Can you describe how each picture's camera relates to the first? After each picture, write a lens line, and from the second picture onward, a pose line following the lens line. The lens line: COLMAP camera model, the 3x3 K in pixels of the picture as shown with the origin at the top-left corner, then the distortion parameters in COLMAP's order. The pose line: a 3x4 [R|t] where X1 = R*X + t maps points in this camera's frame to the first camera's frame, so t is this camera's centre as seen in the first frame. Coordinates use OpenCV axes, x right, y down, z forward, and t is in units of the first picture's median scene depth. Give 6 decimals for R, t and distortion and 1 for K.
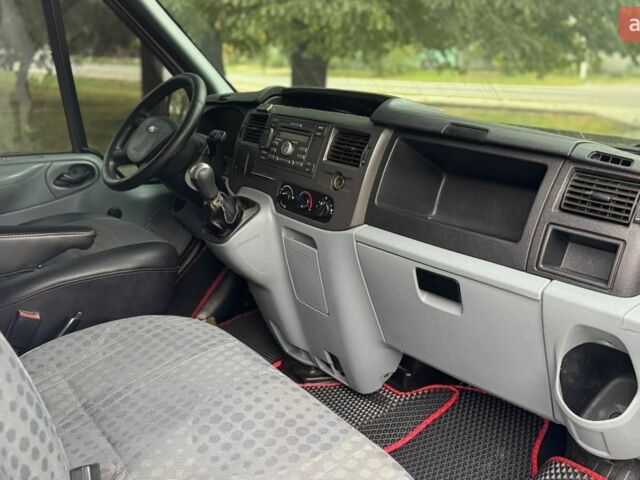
lens RADIAL K [[586.0, 0, 320.0], [0, 586.0, 240.0], [0, 0, 1]] dist [0.179415, -0.442611]
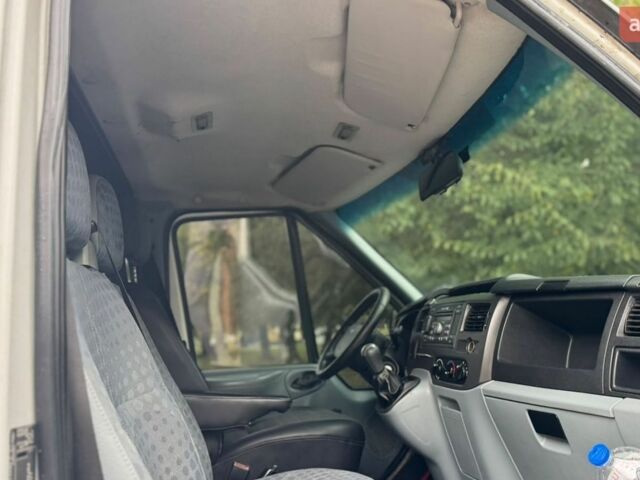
lens RADIAL K [[586.0, 0, 320.0], [0, 586.0, 240.0], [0, 0, 1]] dist [0.179415, -0.442611]
pose [[0.889709, -0.140270, -0.434445, 0.295479], [-0.058149, 0.909057, -0.412594, 0.203648], [0.452810, 0.392351, 0.800640, -0.150213]]
